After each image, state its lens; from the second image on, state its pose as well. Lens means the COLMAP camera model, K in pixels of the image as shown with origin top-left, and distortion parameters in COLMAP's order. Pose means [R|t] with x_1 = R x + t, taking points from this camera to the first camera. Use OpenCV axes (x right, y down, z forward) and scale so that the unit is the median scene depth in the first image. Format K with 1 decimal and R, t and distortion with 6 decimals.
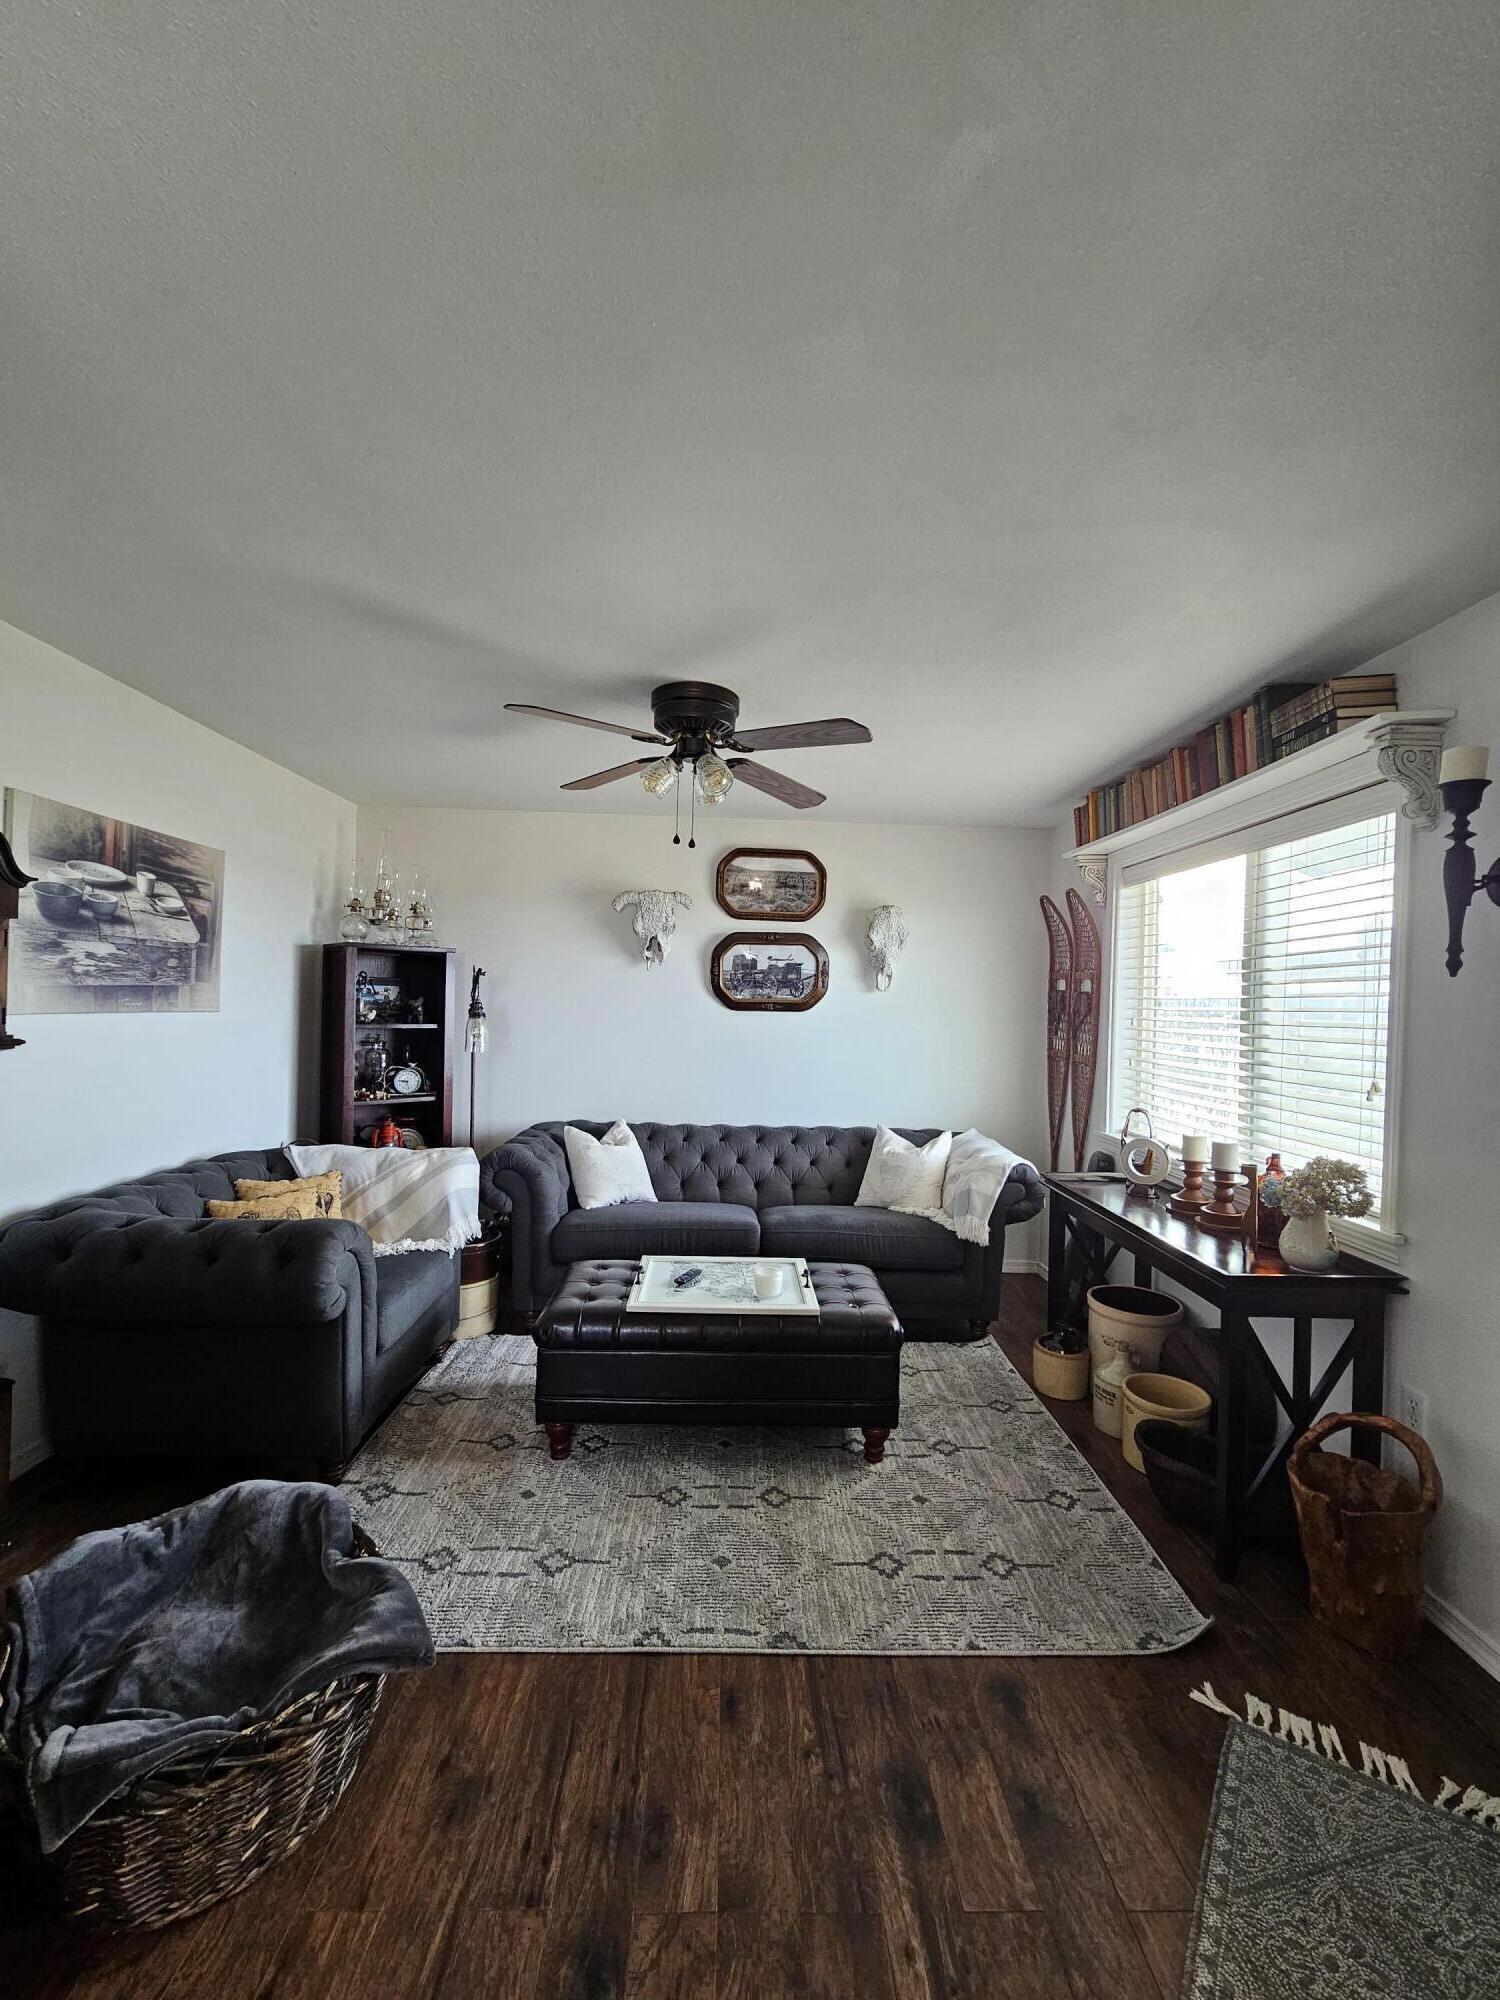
lens RADIAL K [[817.5, 0, 748.1], [0, 817.5, 1003.7], [0, 0, 1]] dist [-0.002491, -0.000062]
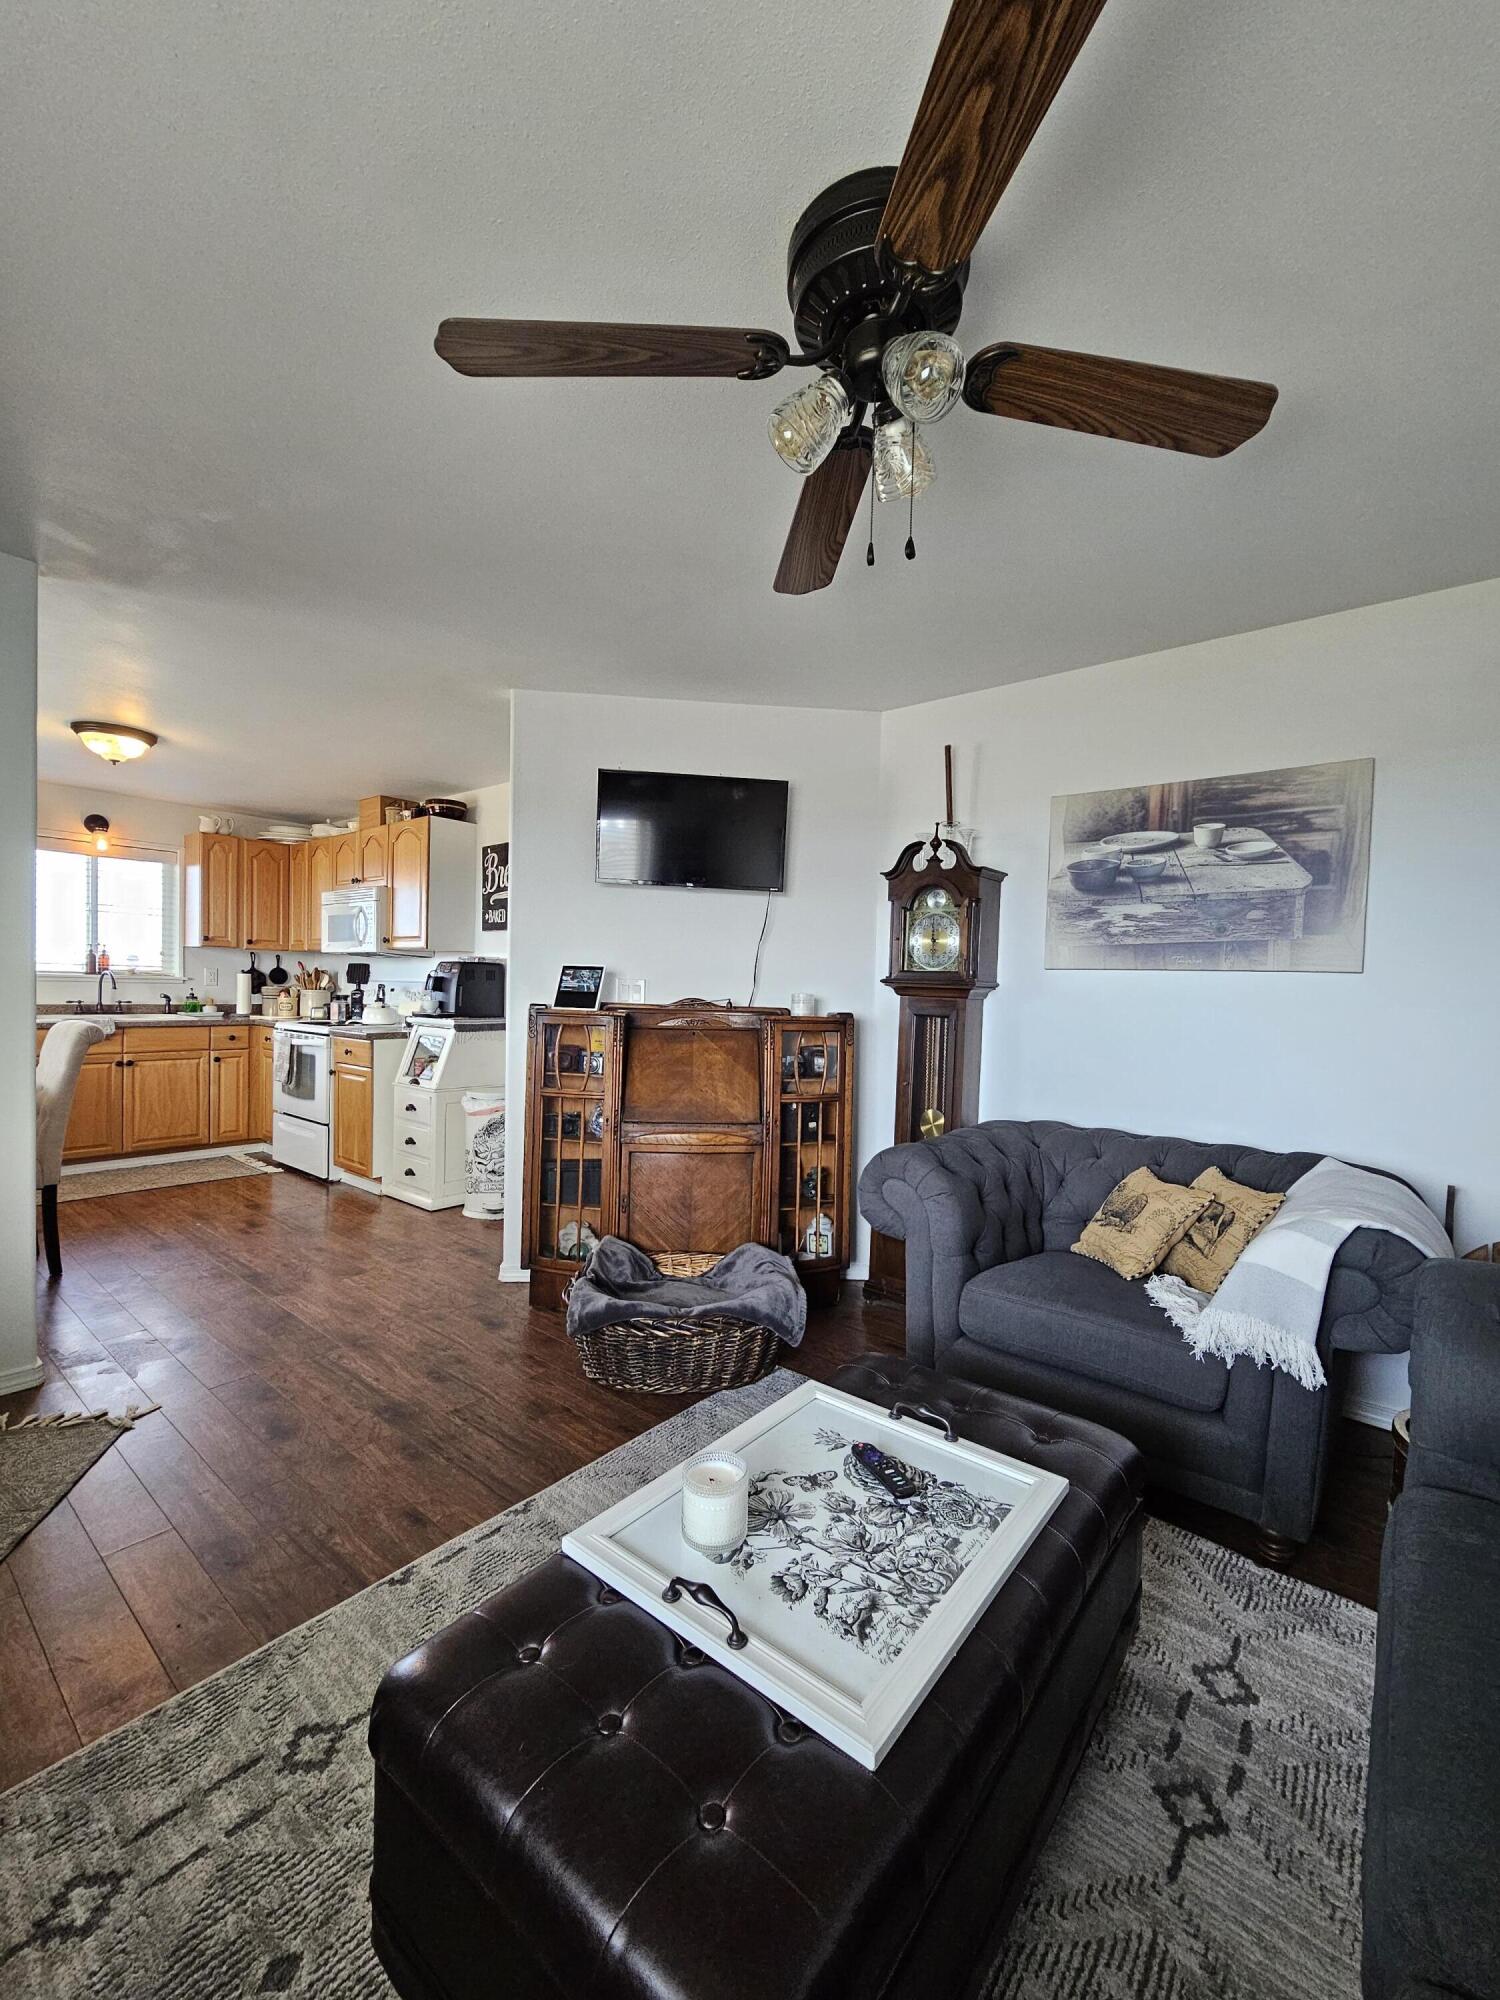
lens RADIAL K [[817.5, 0, 753.0], [0, 817.5, 1003.4], [0, 0, 1]] dist [-0.002491, -0.000062]
pose [[-0.649777, -0.030902, -0.759496, 0.337307], [-0.047237, 0.998884, -0.000229, 0.076617], [0.758656, 0.035728, -0.650511, 1.252737]]
